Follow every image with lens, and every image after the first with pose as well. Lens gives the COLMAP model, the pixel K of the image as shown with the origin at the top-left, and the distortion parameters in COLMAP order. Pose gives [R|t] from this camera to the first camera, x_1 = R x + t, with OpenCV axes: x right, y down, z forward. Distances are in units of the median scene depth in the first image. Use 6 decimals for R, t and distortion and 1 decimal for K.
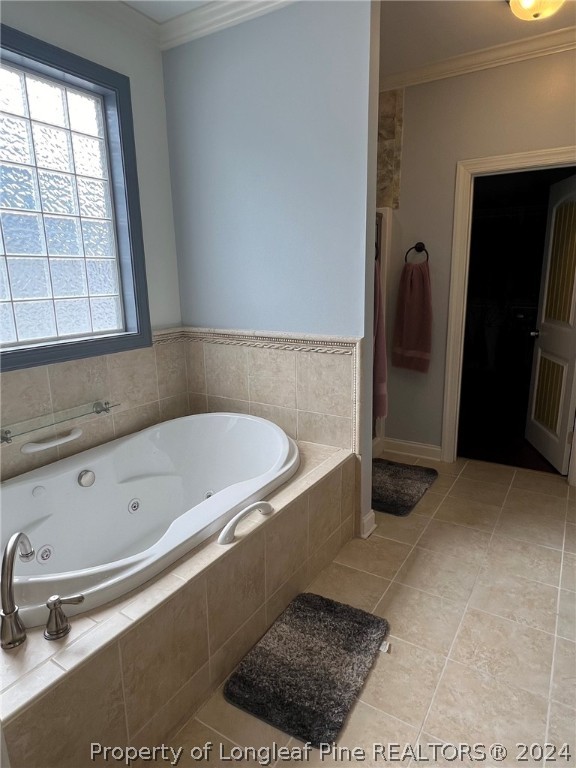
lens RADIAL K [[465.1, 0, 288.0], [0, 465.1, 384.0], [0, 0, 1]] dist [-0.004855, 0.000030]
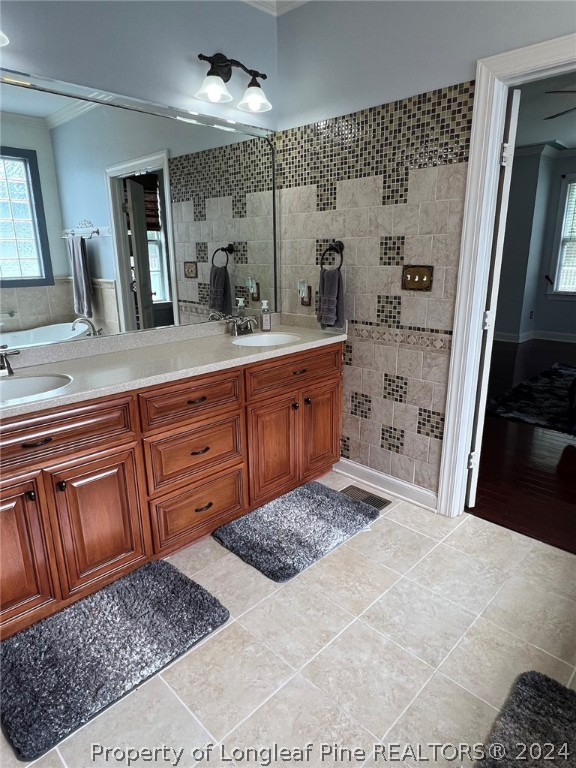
lens RADIAL K [[465.1, 0, 288.0], [0, 465.1, 384.0], [0, 0, 1]] dist [-0.004855, 0.000030]
pose [[-0.975156, -0.033843, 0.218921, 0.309219], [0.075979, 0.877216, 0.474047, -0.284151], [-0.208084, 0.478903, -0.852850, 1.260741]]
